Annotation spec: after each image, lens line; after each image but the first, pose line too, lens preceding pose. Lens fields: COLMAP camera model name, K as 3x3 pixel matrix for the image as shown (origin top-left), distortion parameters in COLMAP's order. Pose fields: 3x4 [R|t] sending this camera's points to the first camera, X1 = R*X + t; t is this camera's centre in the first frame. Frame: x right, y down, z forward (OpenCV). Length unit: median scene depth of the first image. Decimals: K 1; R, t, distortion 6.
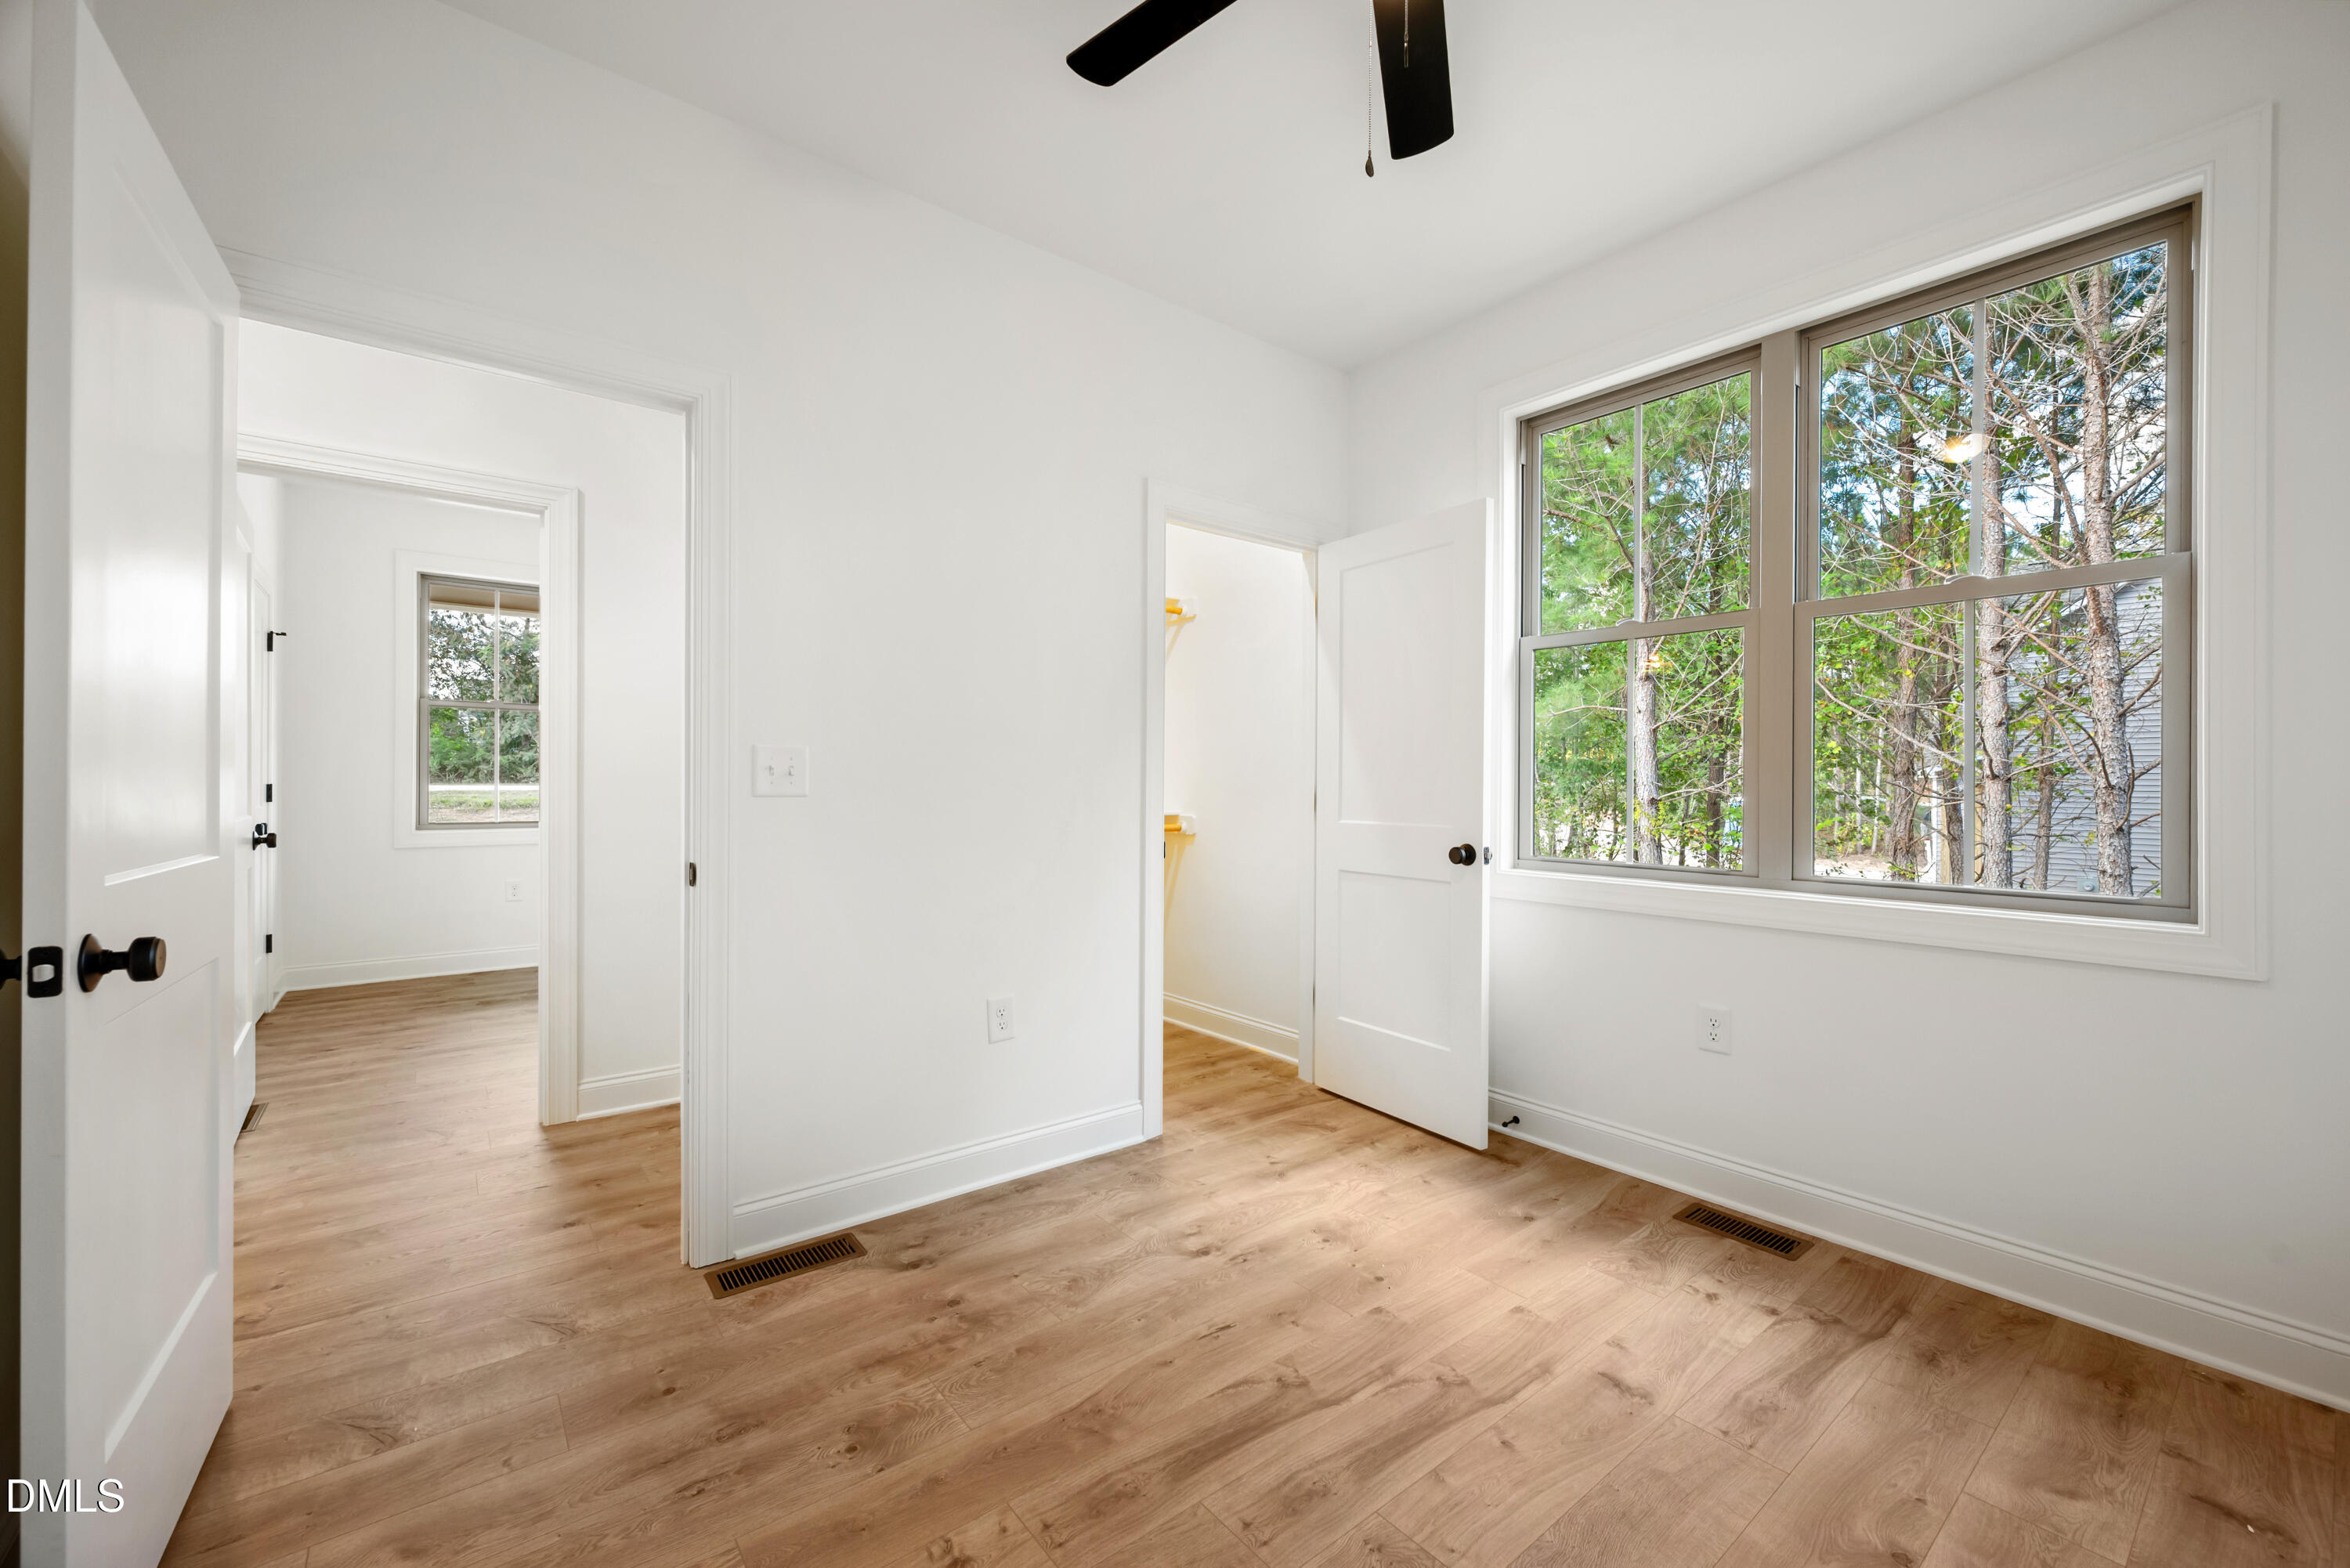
lens RADIAL K [[930.0, 0, 1183.3], [0, 930.0, 783.1], [0, 0, 1]] dist [-0.000597, 0.000332]
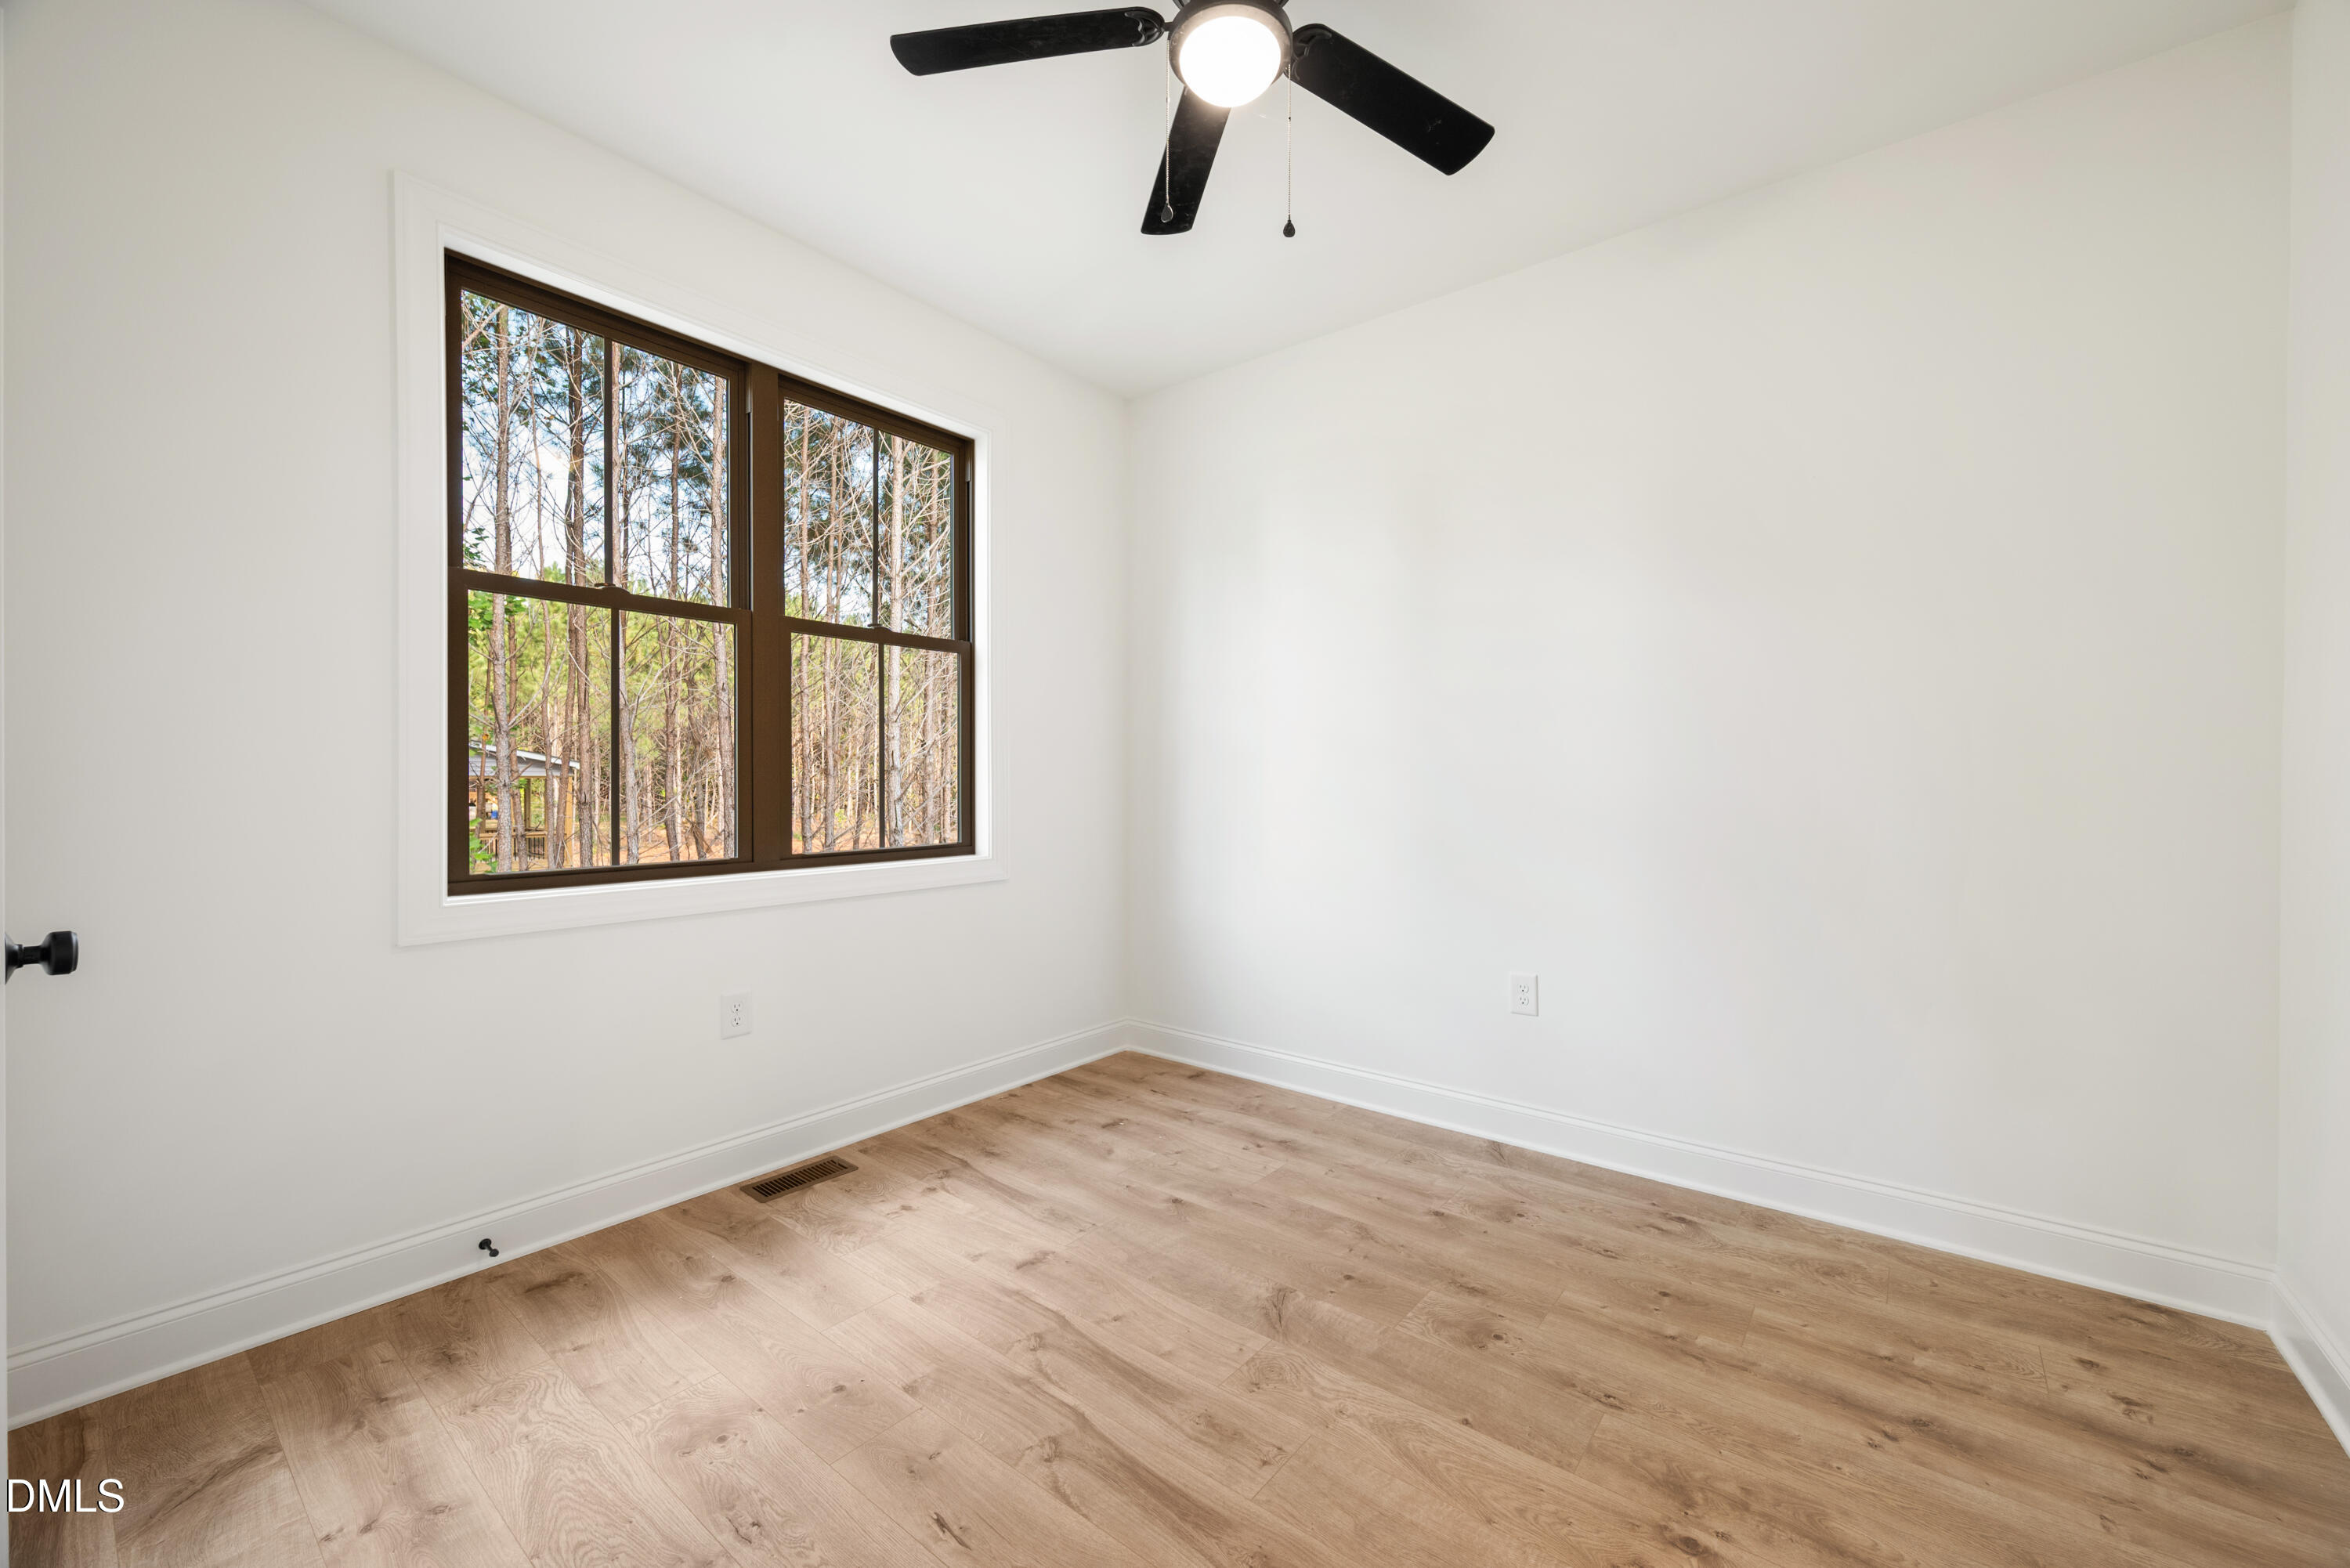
lens RADIAL K [[930.0, 0, 1177.4], [0, 930.0, 764.0], [0, 0, 1]] dist [-0.000597, 0.000332]
pose [[-0.213233, 0.010229, 0.976948, -0.724165], [-0.000089, 0.999945, -0.010489, -0.001469], [-0.977001, -0.002323, -0.213220, 0.991409]]
